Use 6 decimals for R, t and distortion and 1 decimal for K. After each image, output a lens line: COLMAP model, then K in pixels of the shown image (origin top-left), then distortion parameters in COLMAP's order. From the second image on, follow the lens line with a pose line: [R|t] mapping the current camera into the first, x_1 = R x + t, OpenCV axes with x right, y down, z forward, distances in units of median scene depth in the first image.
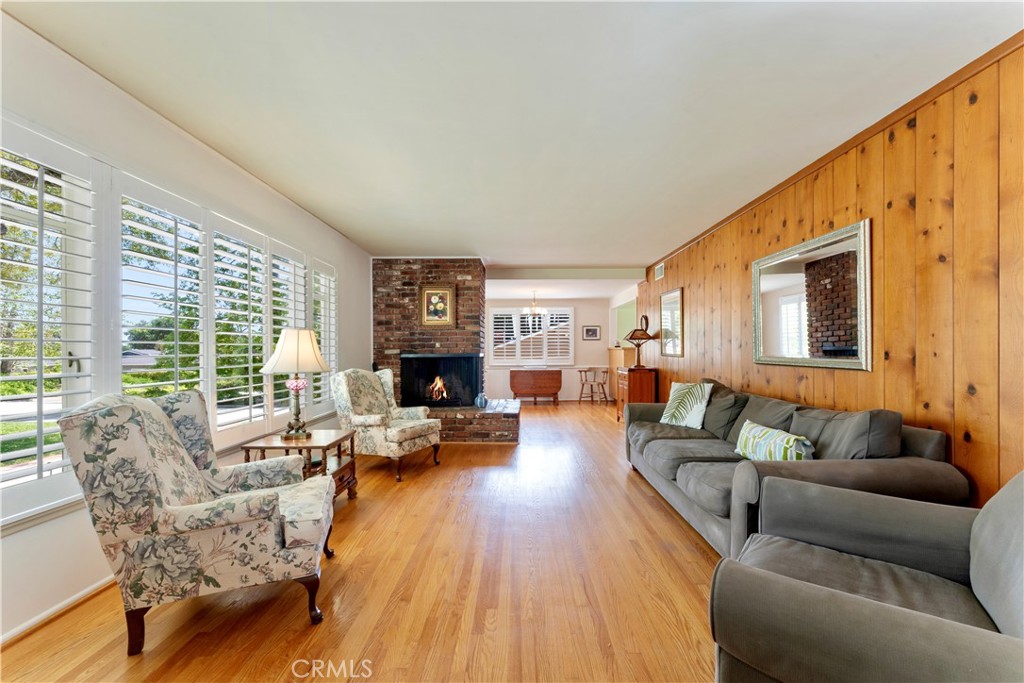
lens RADIAL K [[412.9, 0, 511.6], [0, 412.9, 350.3], [0, 0, 1]] dist [0.001275, 0.000100]
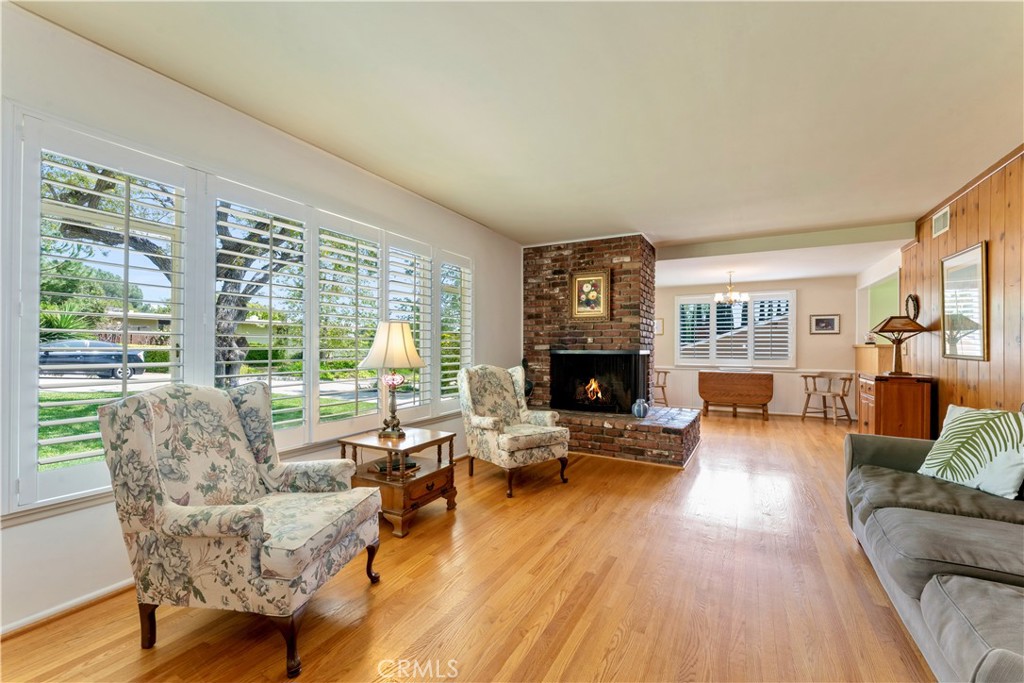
lens RADIAL K [[420.8, 0, 512.3], [0, 420.8, 345.0], [0, 0, 1]] dist [0.002629, 0.000157]
pose [[0.882251, 0.006653, -0.470732, 0.103147], [-0.008720, 0.999960, -0.002210, 0.000822], [0.470698, 0.006055, 0.882274, 0.159163]]
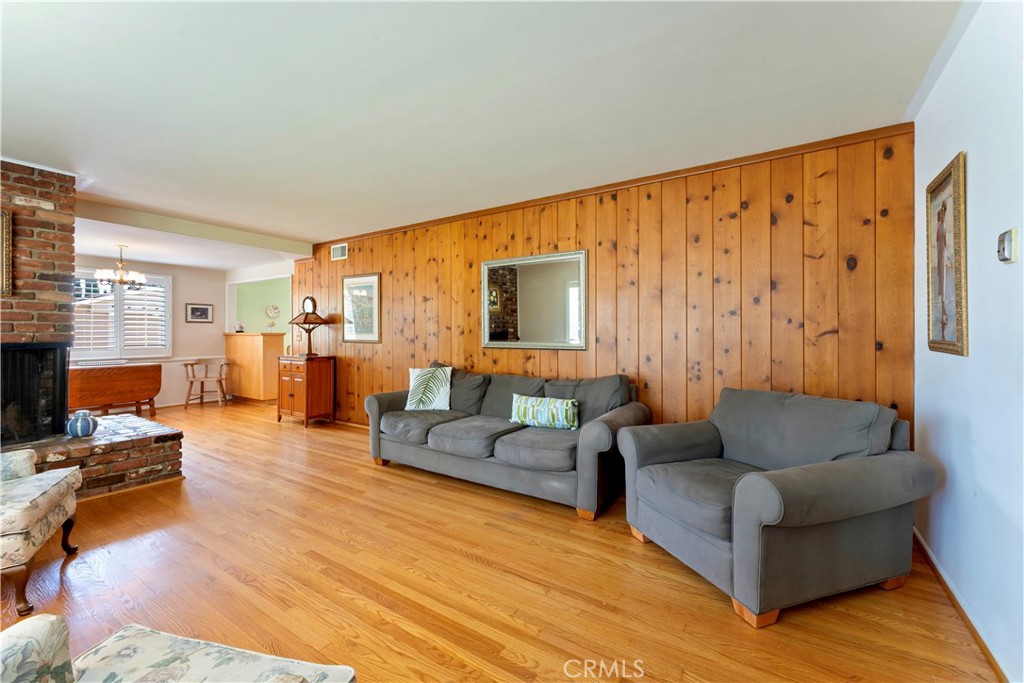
lens RADIAL K [[422.6, 0, 509.1], [0, 422.6, 334.3], [0, 0, 1]] dist [0.002503, 0.000404]
pose [[0.539724, 0.003048, 0.841836, -0.273229], [-0.000072, 0.999994, -0.003575, -0.001682], [-0.841842, 0.001869, 0.539721, 0.190710]]
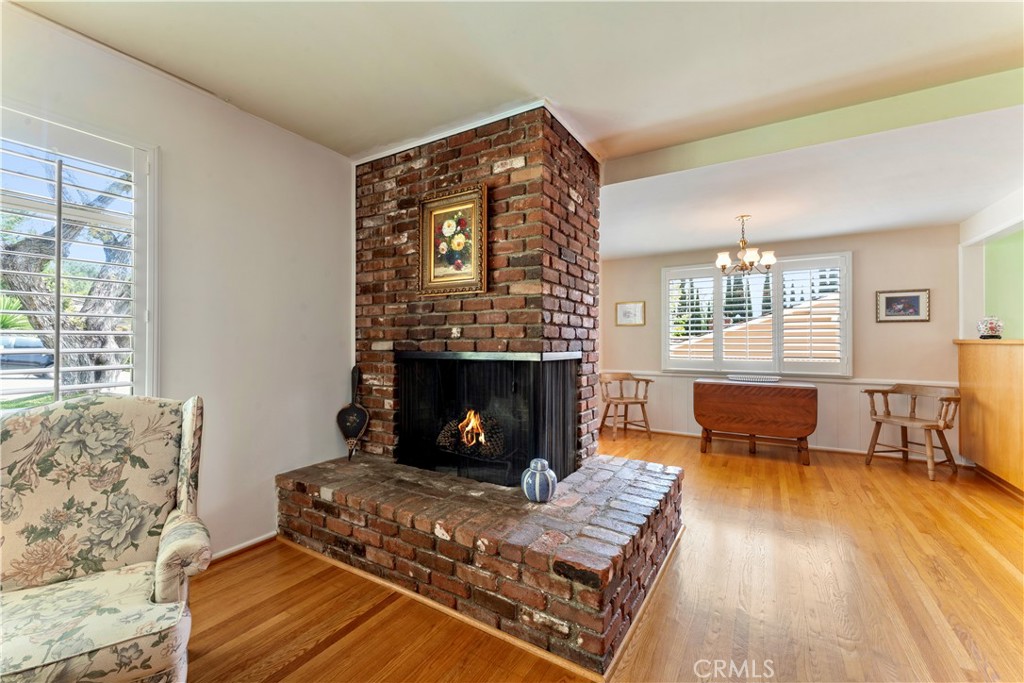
lens RADIAL K [[415.1, 0, 512.2], [0, 415.1, 338.2], [0, 0, 1]] dist [0.001667, 0.000156]
pose [[0.861748, 0.001528, -0.507334, 0.105440], [-0.005678, 0.999962, -0.006634, -0.004081], [0.507304, 0.008597, 0.861724, 0.722184]]
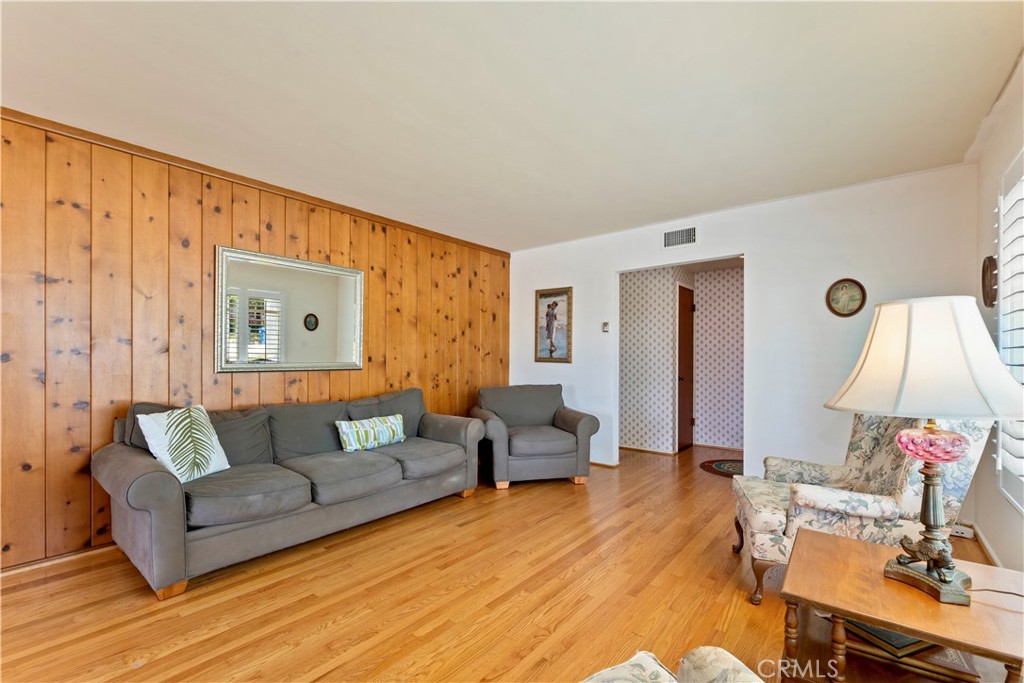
lens RADIAL K [[440.8, 0, 510.0], [0, 440.8, 356.9], [0, 0, 1]] dist [-0.000444, -0.000109]
pose [[-0.783698, -0.001692, 0.621139, -0.272732], [-0.001565, 0.999998, 0.000750, 0.000129], [-0.621140, -0.000384, -0.783700, 0.908367]]
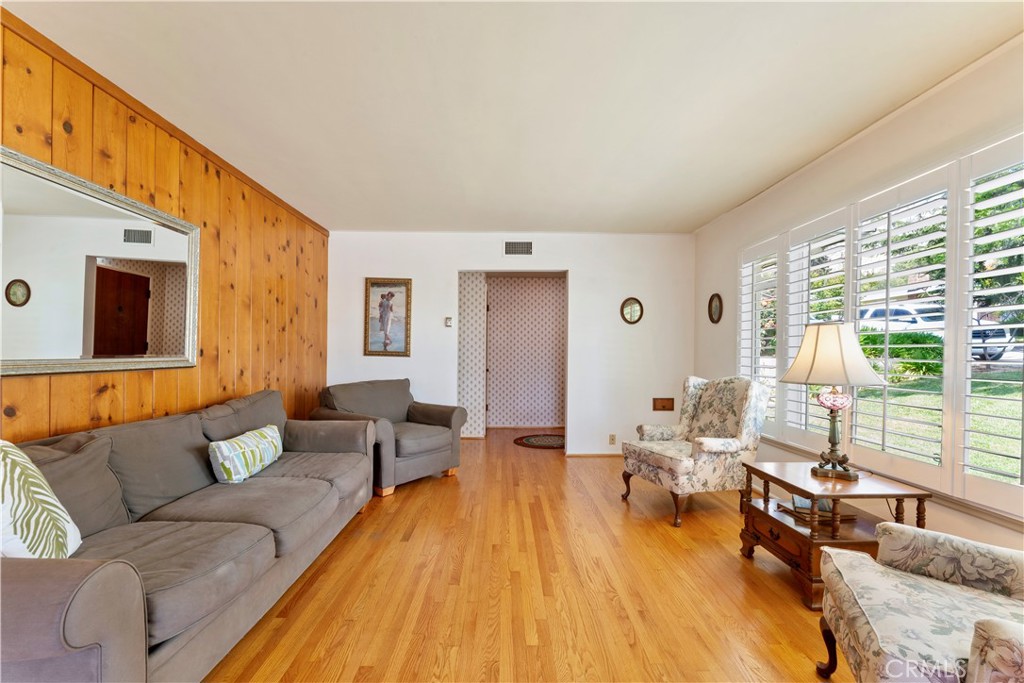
lens RADIAL K [[435.9, 0, 511.6], [0, 435.9, 351.7], [0, 0, 1]] dist [-0.000677, -0.000180]
pose [[-0.999400, -0.008071, -0.033668, 0.037002], [-0.008138, 0.999965, 0.001865, -0.000028], [0.033652, 0.002138, -0.999431, 1.009760]]
